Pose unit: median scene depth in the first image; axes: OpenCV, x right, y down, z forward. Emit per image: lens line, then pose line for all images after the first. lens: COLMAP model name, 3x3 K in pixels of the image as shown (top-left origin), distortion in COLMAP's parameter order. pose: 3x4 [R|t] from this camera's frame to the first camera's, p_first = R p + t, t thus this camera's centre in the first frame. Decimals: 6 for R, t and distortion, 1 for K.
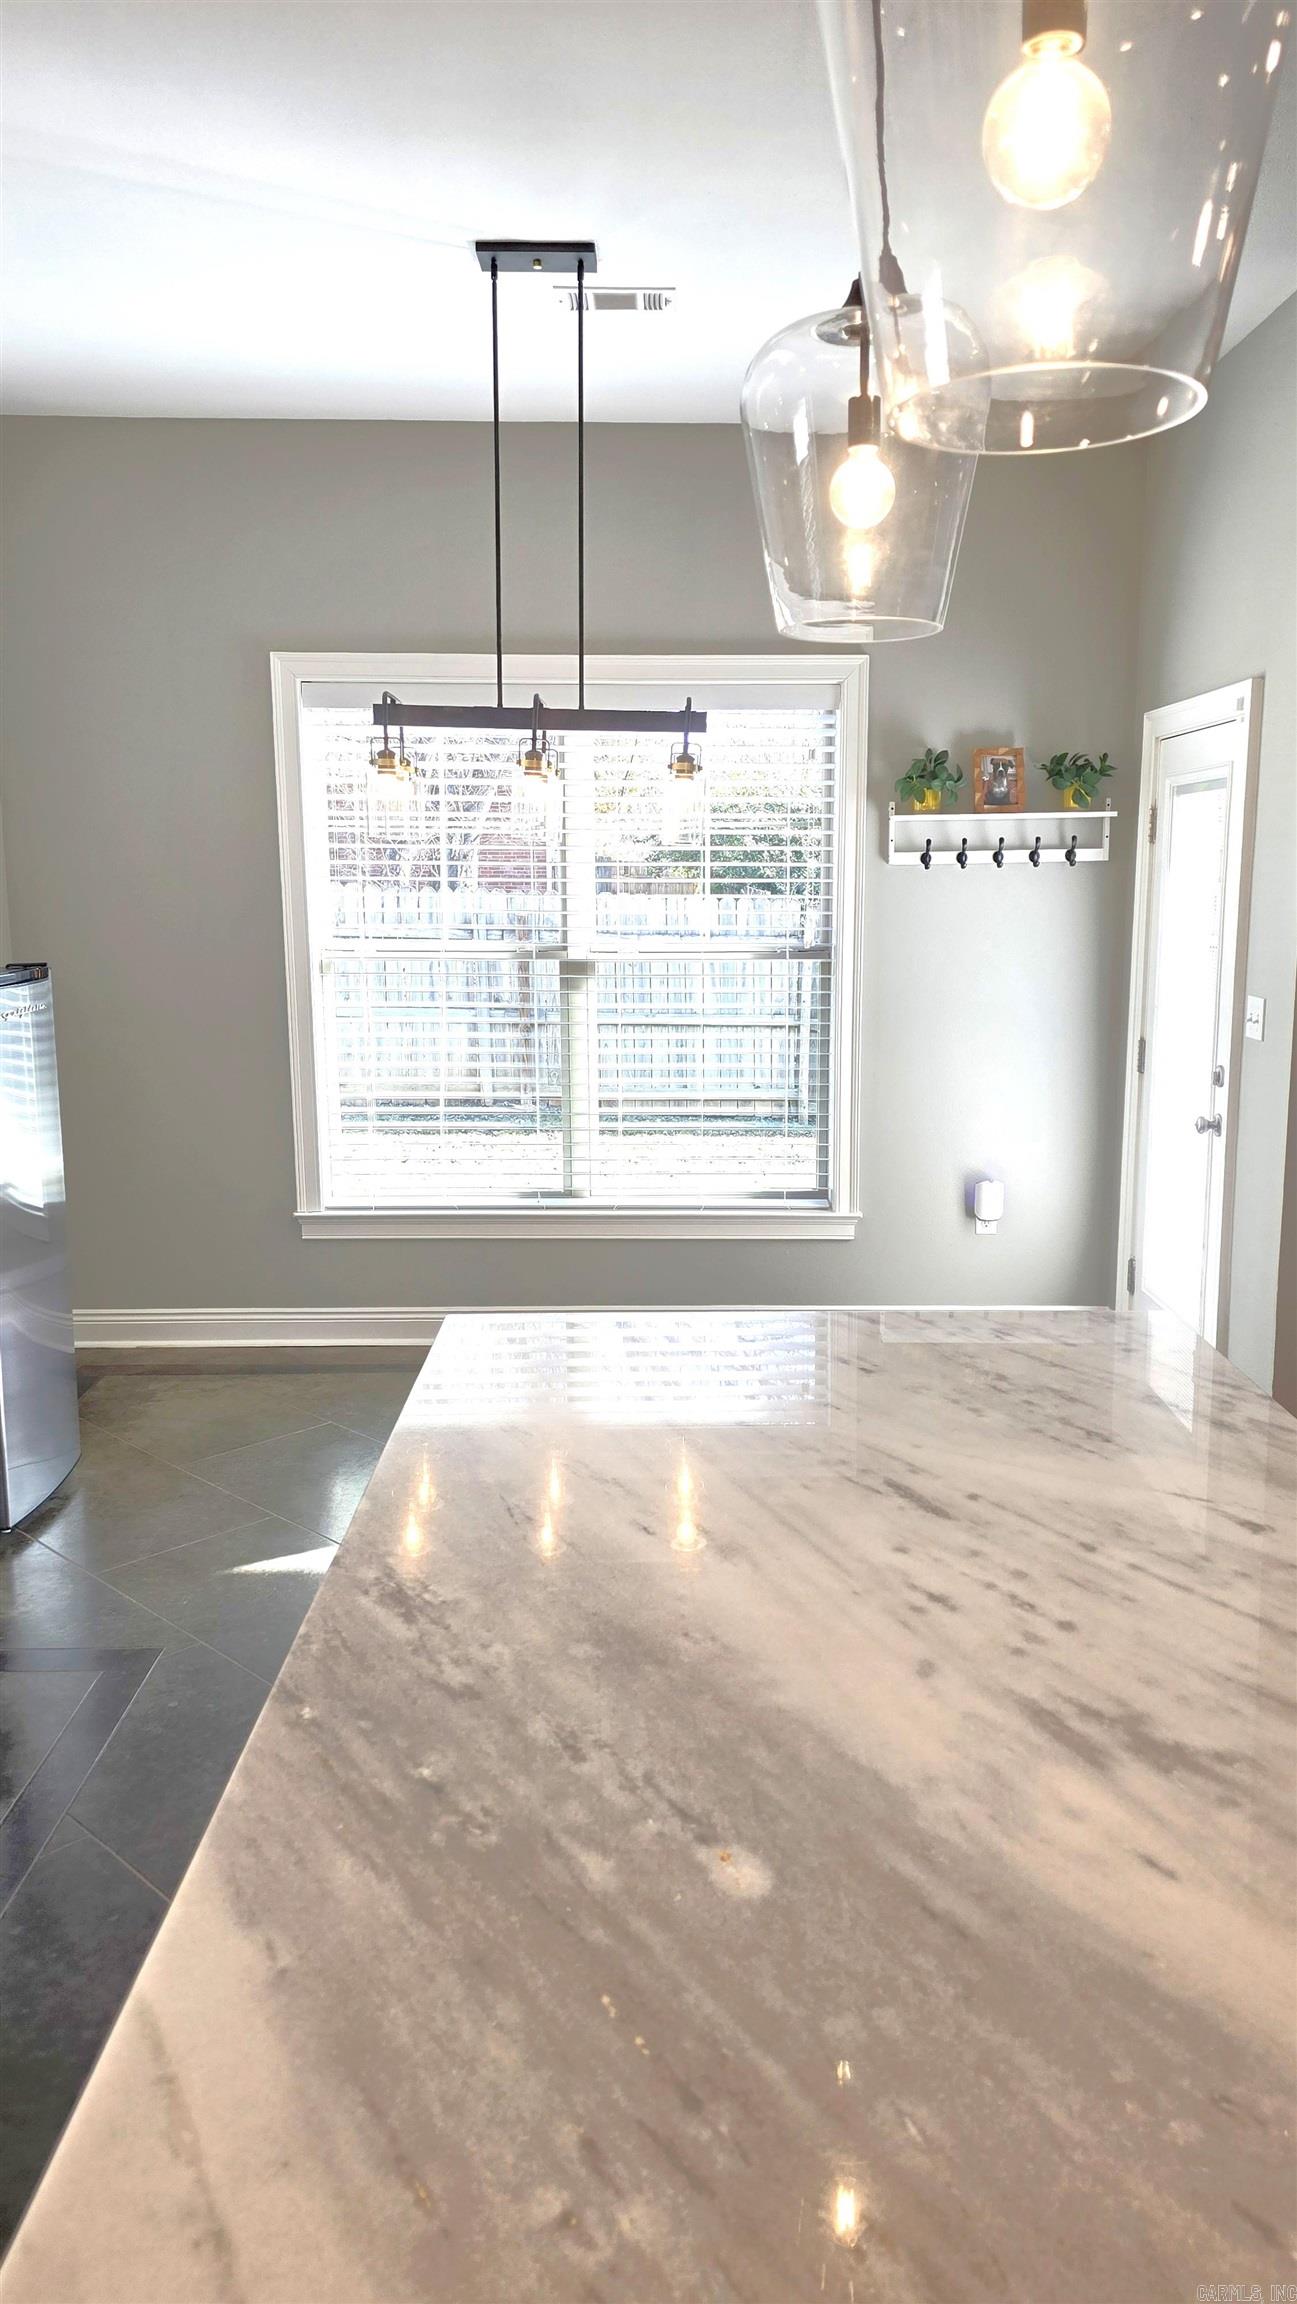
lens RADIAL K [[1615.8, 0, 647.2], [0, 1615.8, 1152.9], [0, 0, 1]] dist [0.067339, -0.028374]
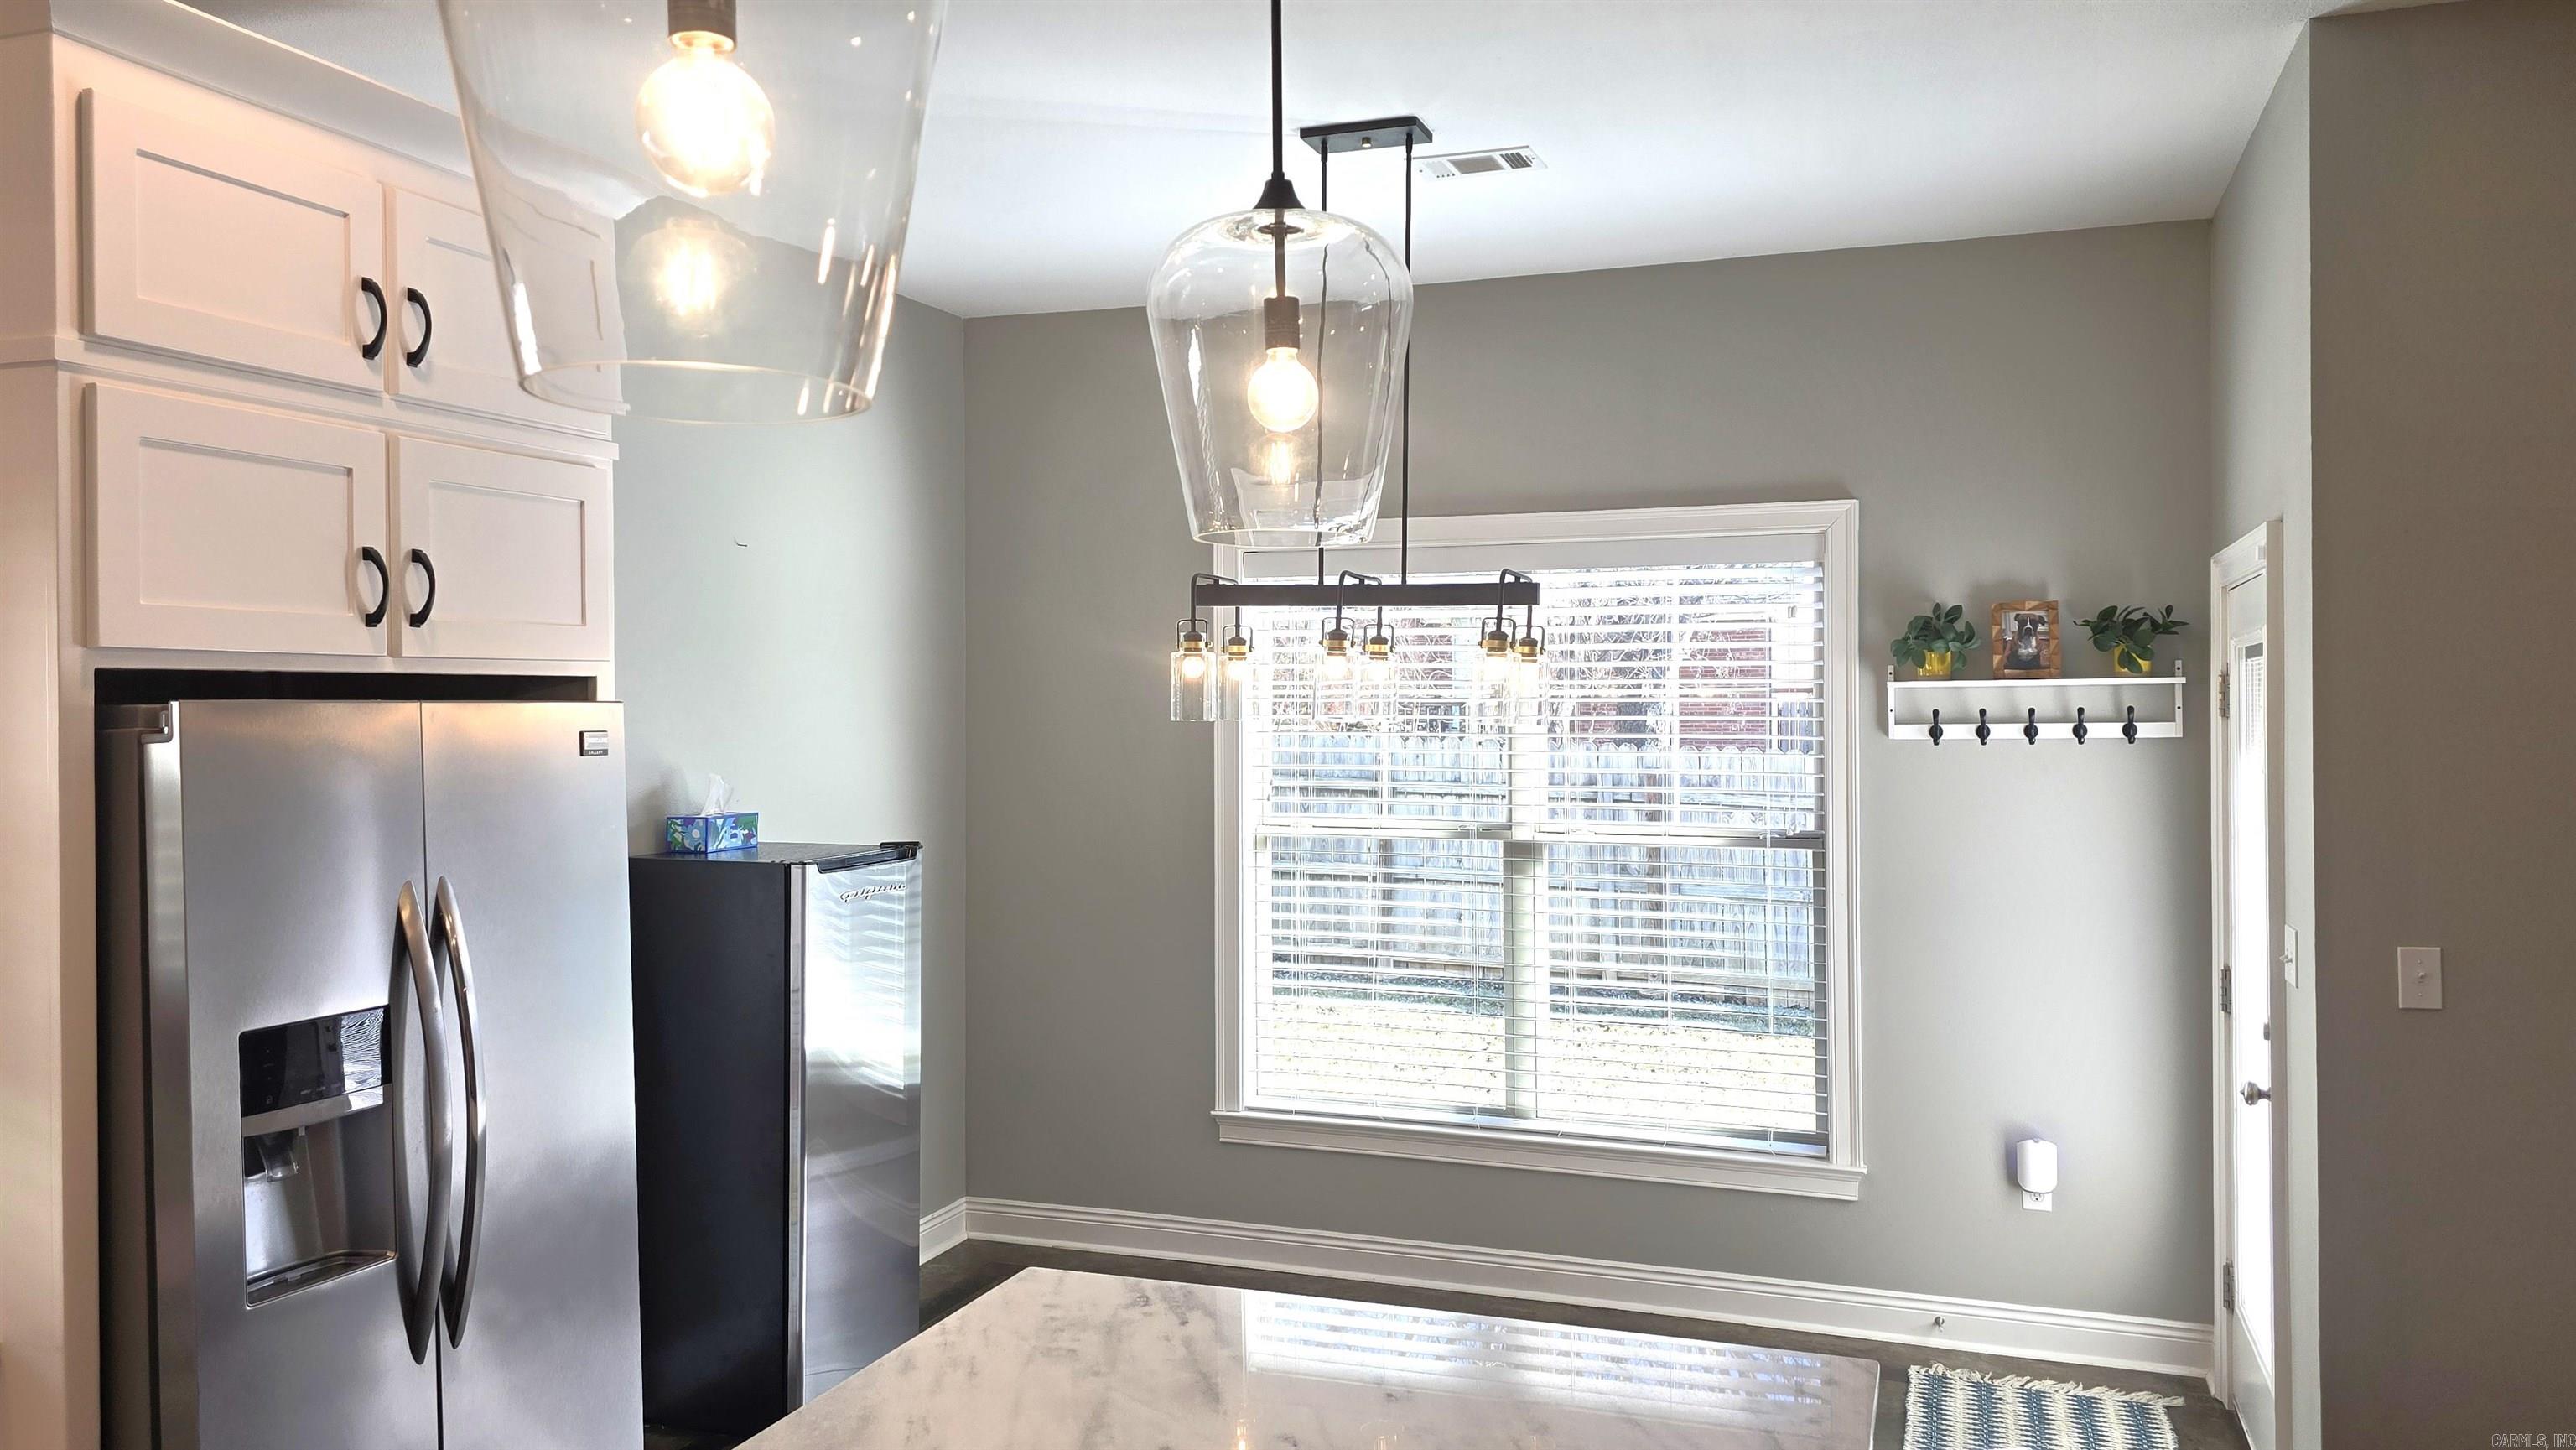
lens RADIAL K [[1806.6, 0, 1281.3], [0, 1806.6, 709.2], [0, 0, 1]] dist [0.067339, -0.028374]
pose [[0.942158, 0.000866, -0.335168, 0.169401], [-0.060423, 0.984051, -0.167308, -0.018051], [0.329677, 0.177882, 0.927184, 0.029943]]
